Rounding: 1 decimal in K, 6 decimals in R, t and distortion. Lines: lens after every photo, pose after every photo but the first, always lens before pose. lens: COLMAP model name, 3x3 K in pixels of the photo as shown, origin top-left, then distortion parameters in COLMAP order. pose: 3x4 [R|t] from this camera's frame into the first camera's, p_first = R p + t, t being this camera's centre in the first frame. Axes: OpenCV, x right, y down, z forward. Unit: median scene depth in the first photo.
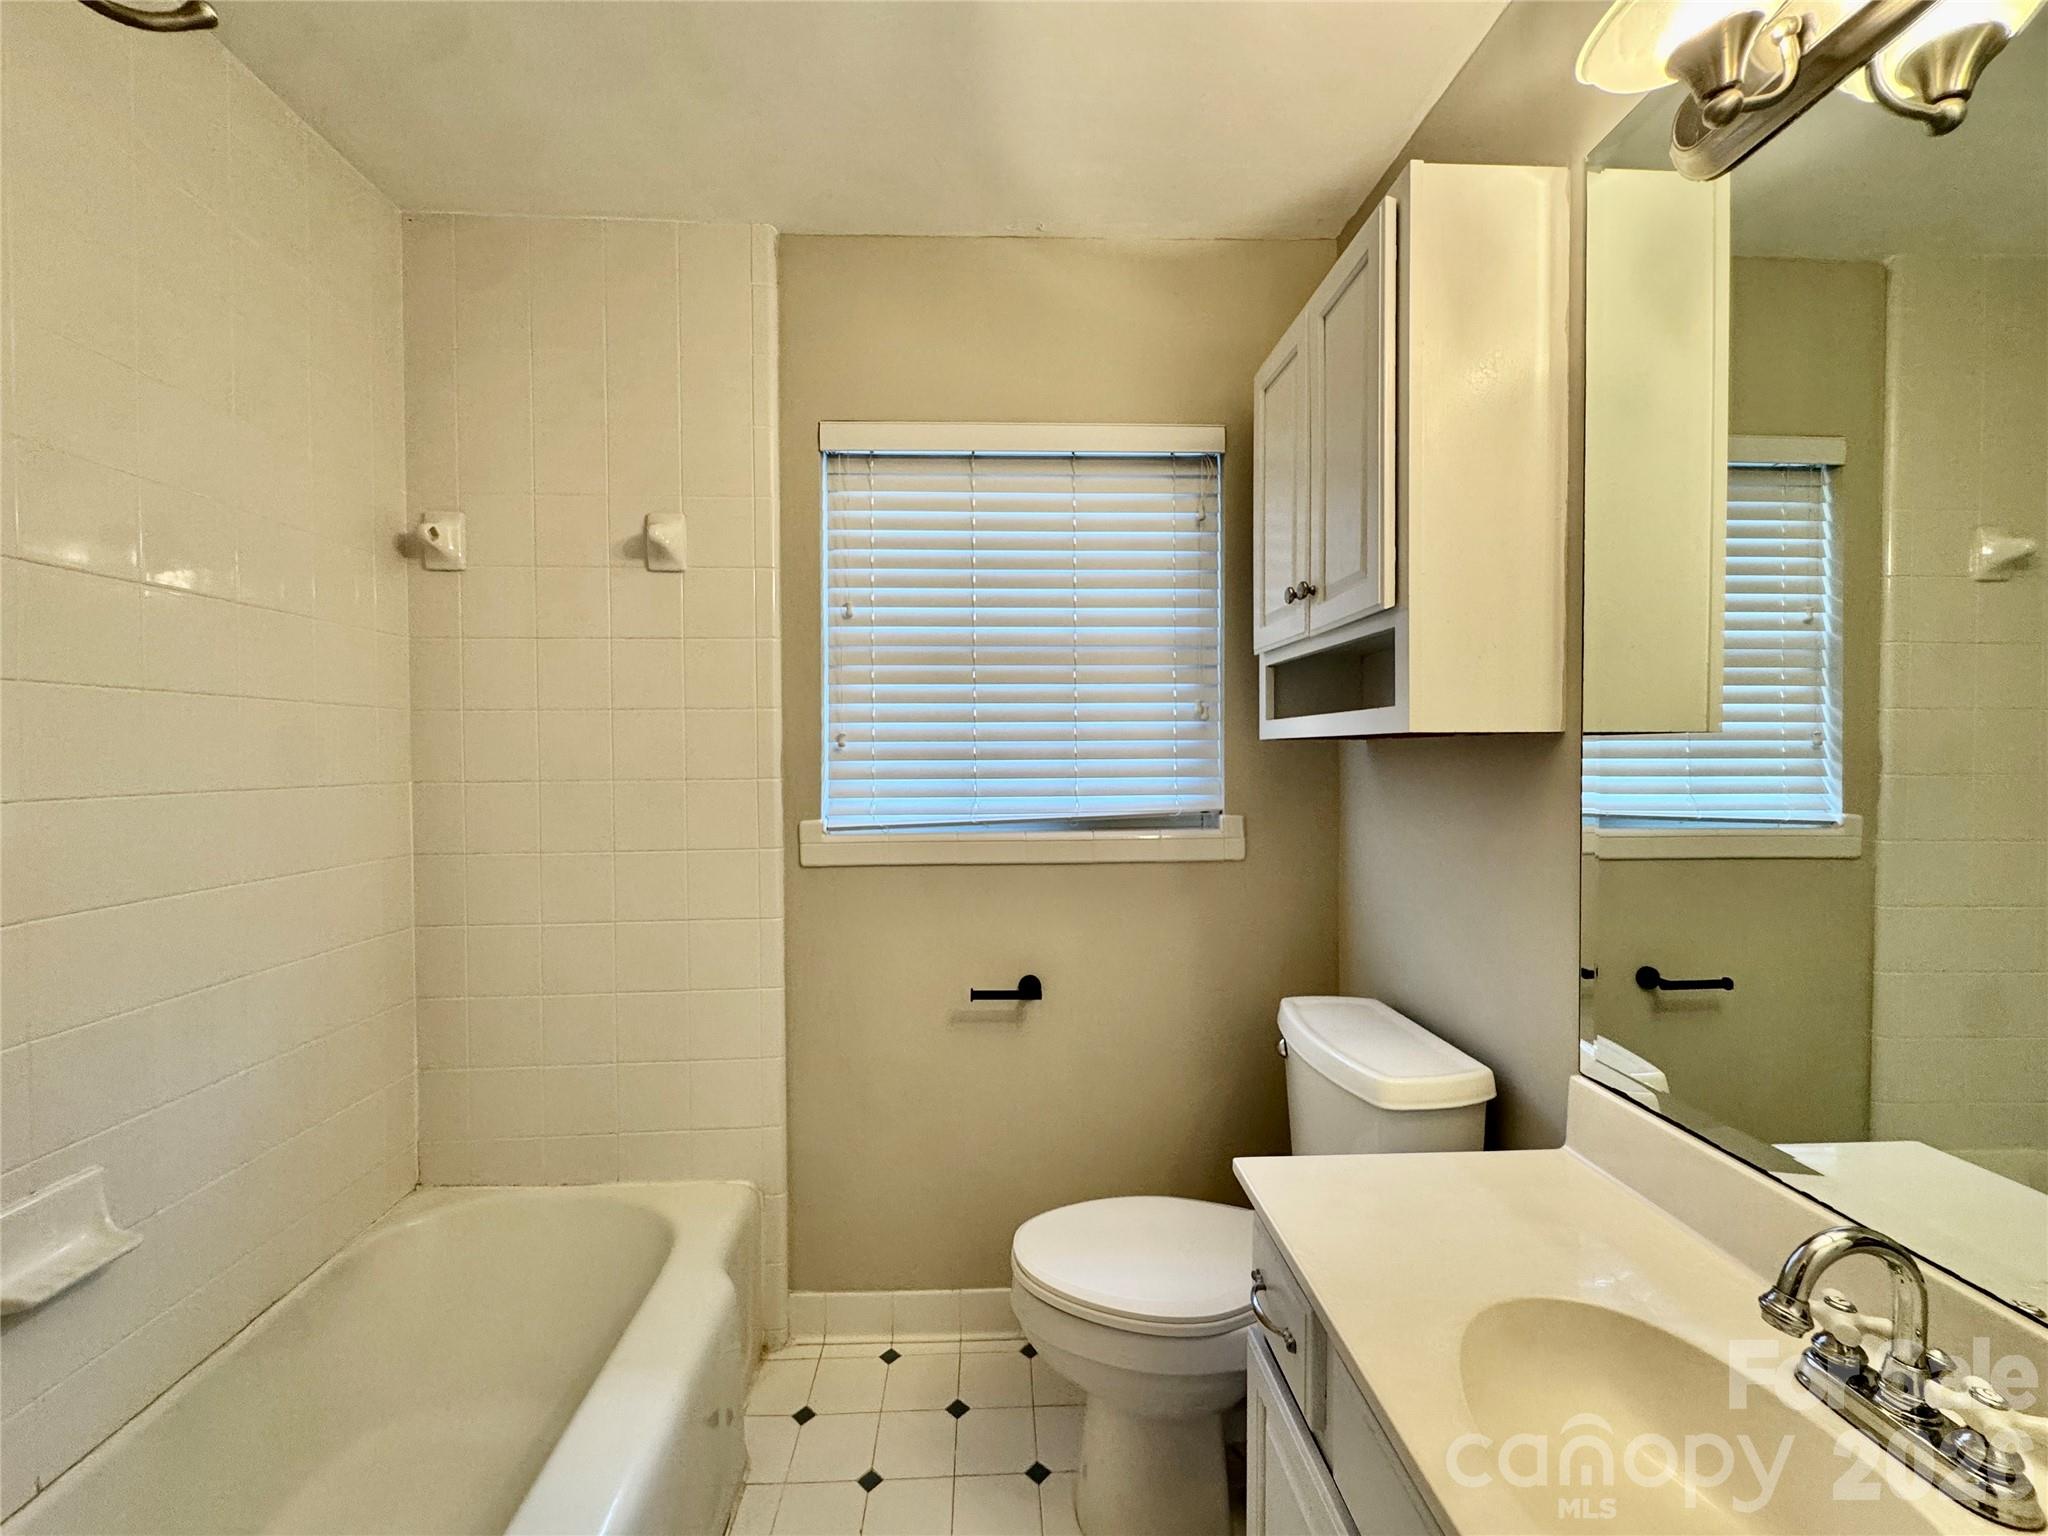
lens RADIAL K [[827.3, 0, 1021.9], [0, 827.3, 765.2], [0, 0, 1]] dist [-0.002559, 0.000167]
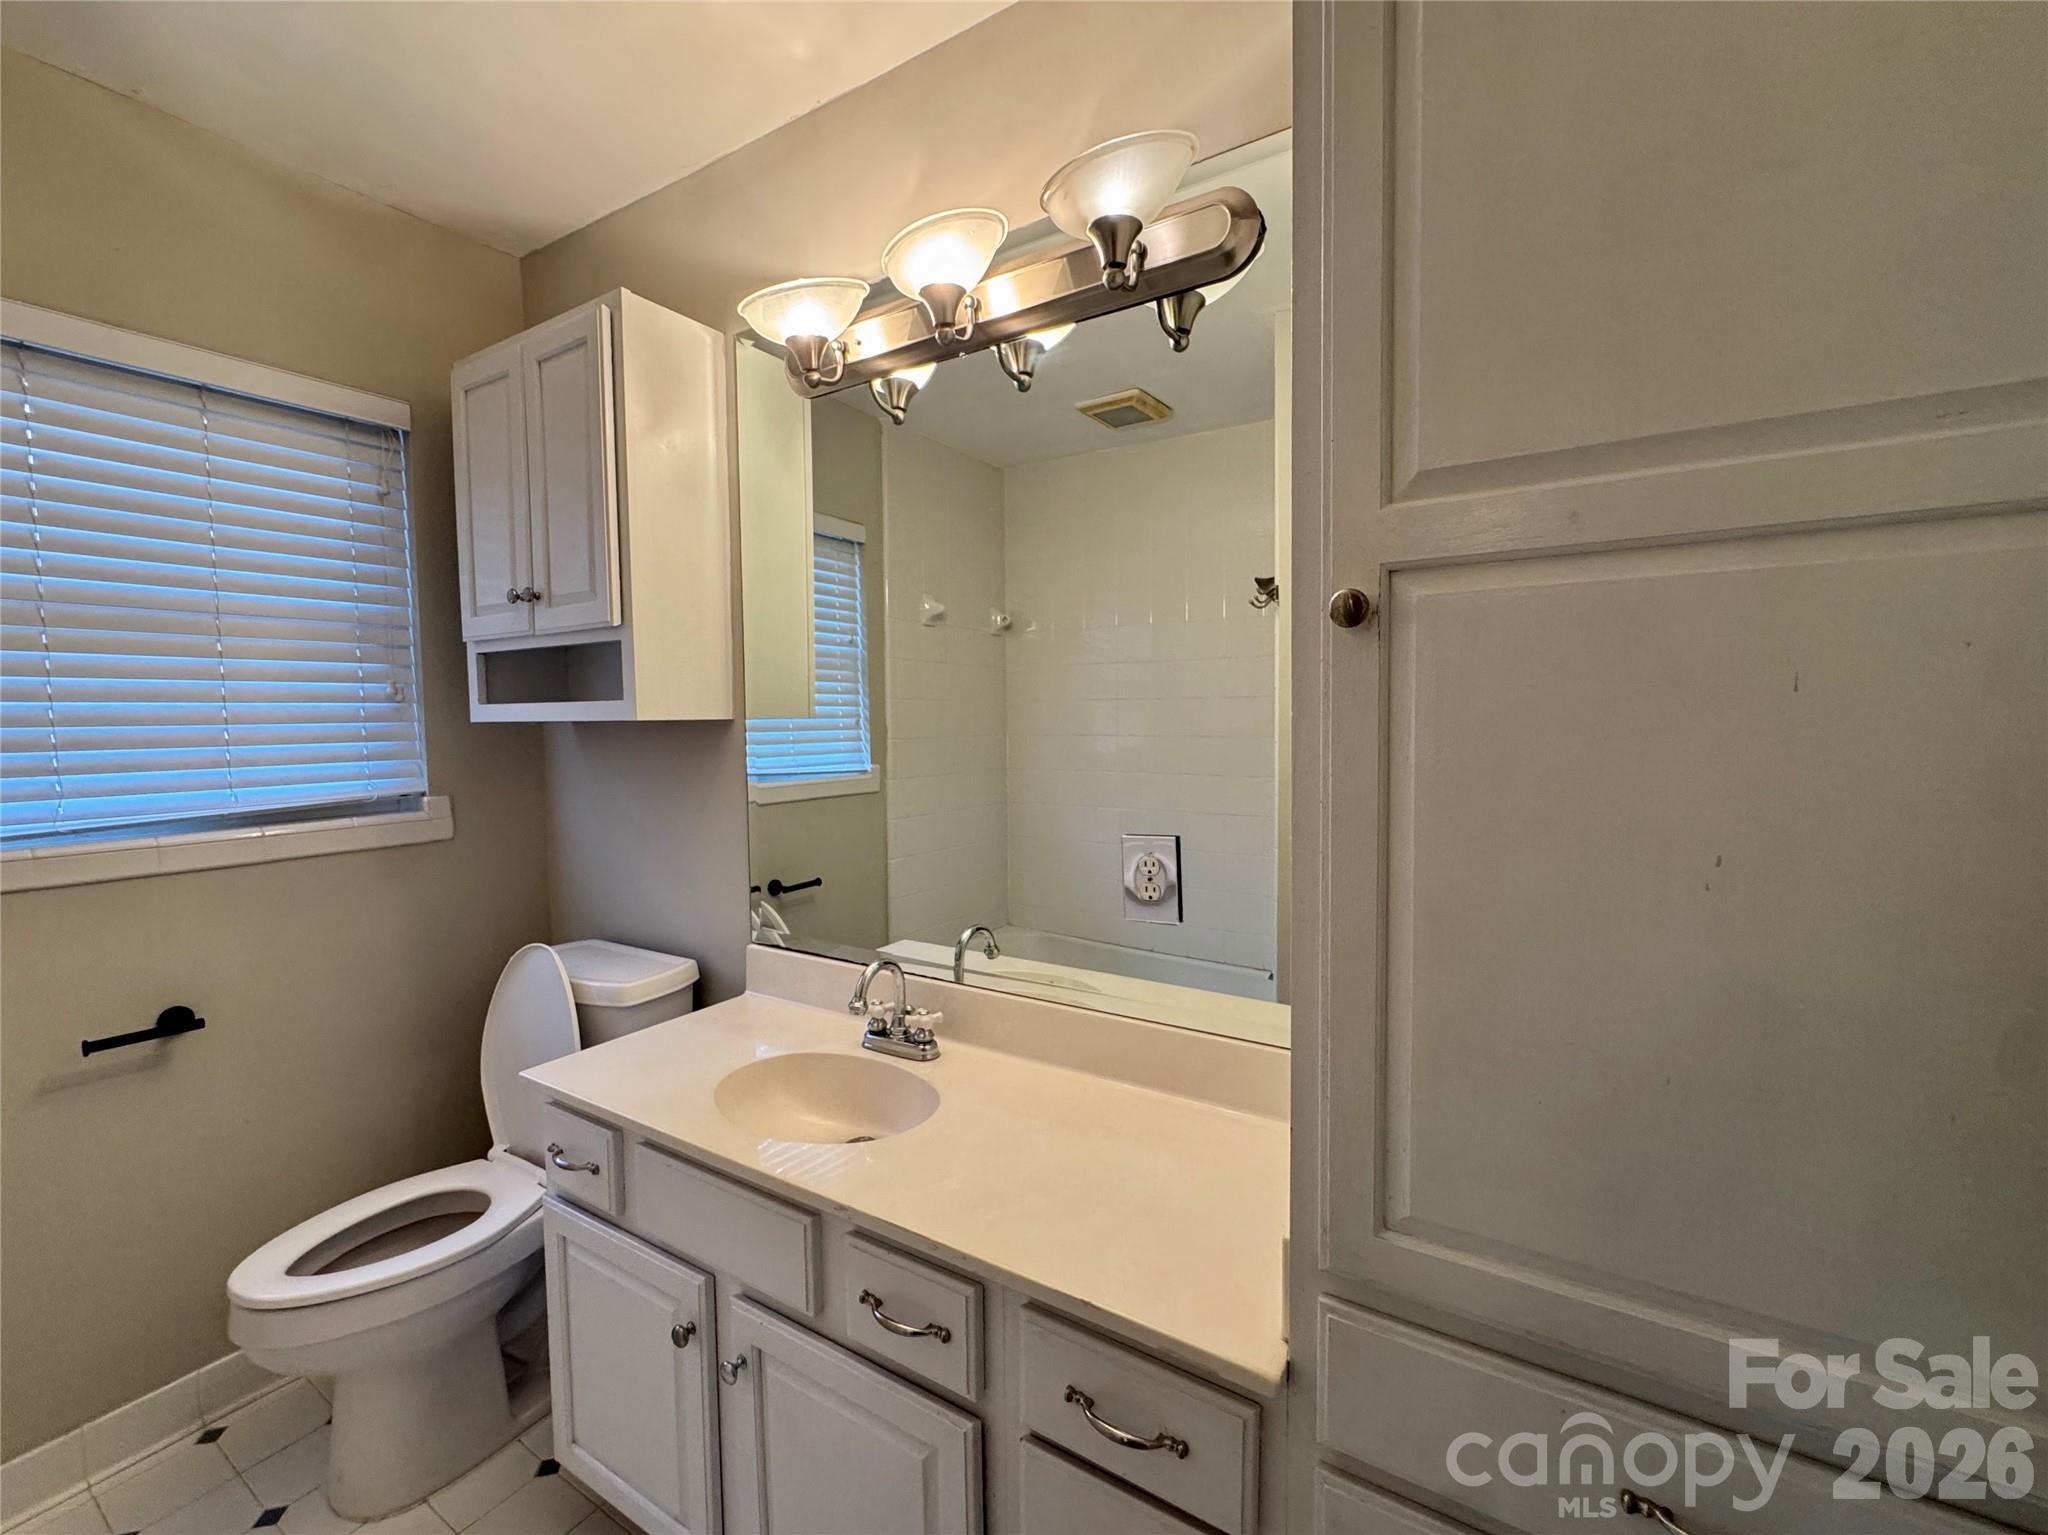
lens RADIAL K [[910.6, 0, 1027.5], [0, 910.6, 763.0], [0, 0, 1]] dist [-0.004466, -0.000004]
pose [[0.577679, -0.048150, 0.814842, -0.257059], [0.021038, 0.998805, 0.044106, -0.015723], [-0.815993, -0.008337, 0.578002, -0.257638]]
